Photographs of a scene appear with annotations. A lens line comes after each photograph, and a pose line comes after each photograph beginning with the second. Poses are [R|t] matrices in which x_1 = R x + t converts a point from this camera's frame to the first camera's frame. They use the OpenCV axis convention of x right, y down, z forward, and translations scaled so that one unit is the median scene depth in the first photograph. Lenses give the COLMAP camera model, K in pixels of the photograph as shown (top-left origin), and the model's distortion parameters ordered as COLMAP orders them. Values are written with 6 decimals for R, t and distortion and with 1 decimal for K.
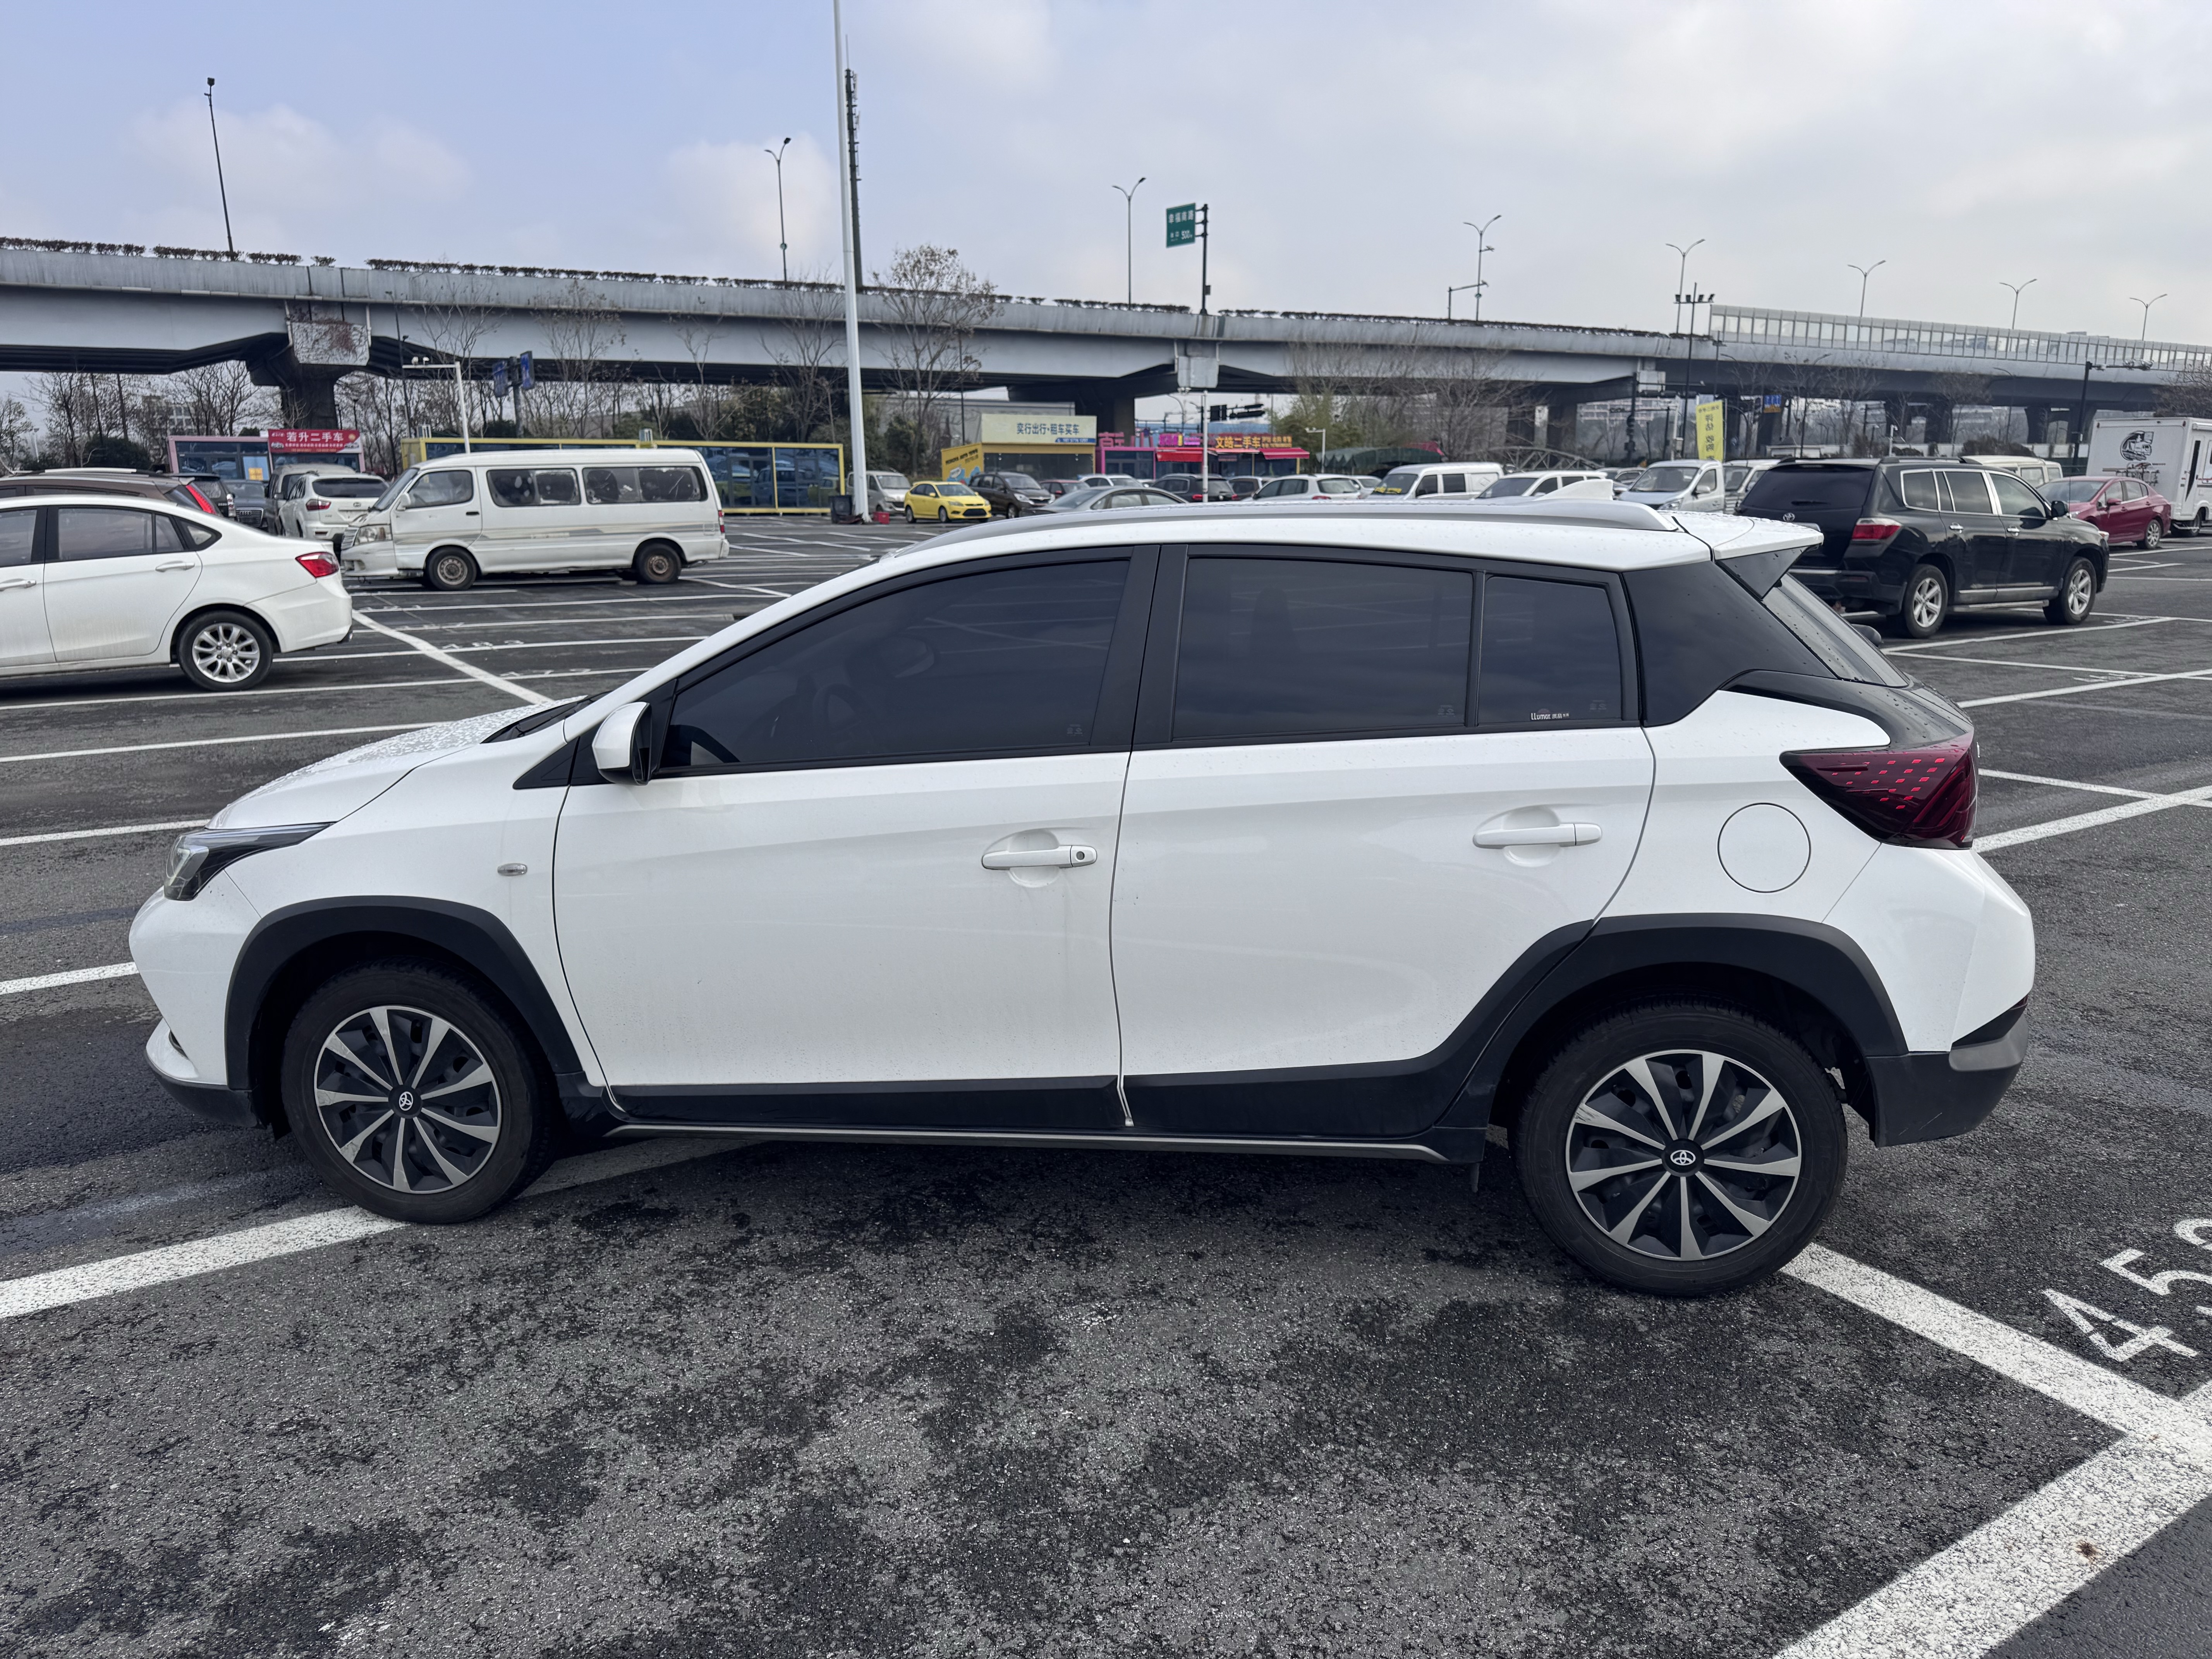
lens RADIAL K [[1583.6, 0, 1106.0], [0, 1583.6, 829.5], [0, 0, 1]] dist [0.034734, -0.033074]
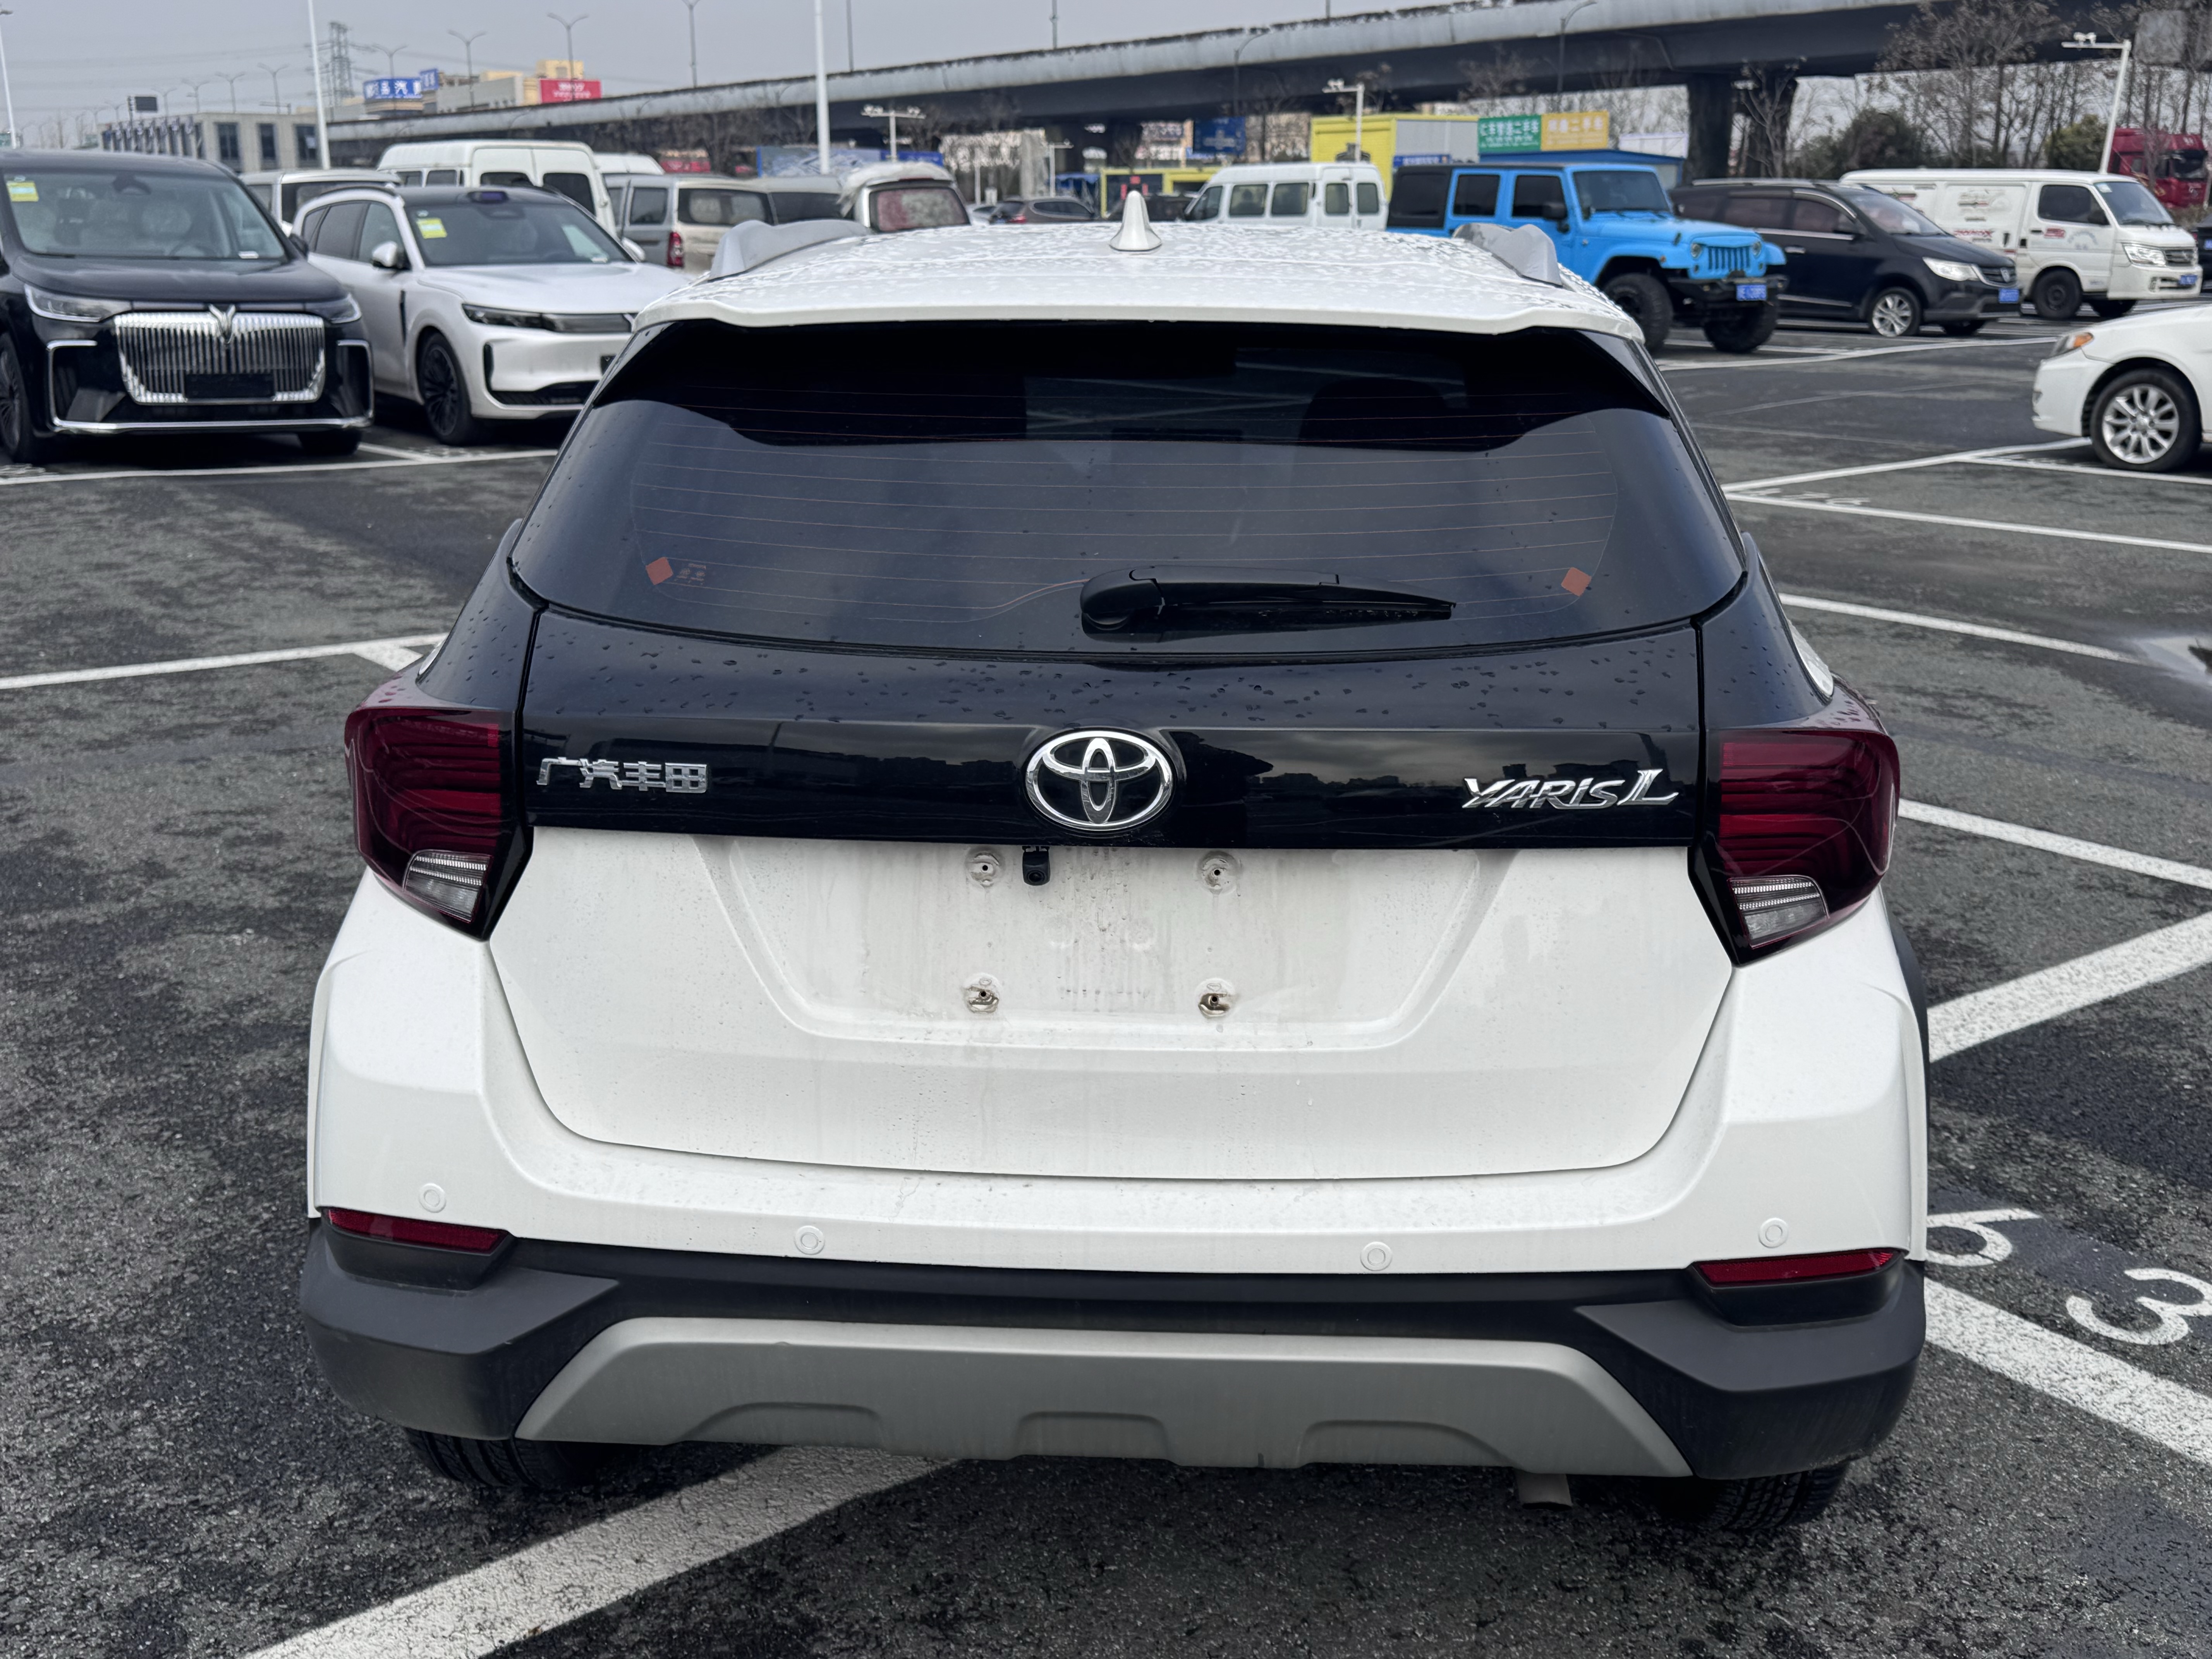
lens RADIAL K [[2234.2, 0, 1111.8], [0, 2234.2, 856.8], [0, 0, 1]] dist [0.079266, -0.180437]
pose [[0.100639, 0.283638, -0.953636, 1.217710], [-0.214394, 0.942166, 0.257601, -0.235904], [0.971549, 0.178529, 0.155629, 1.071792]]
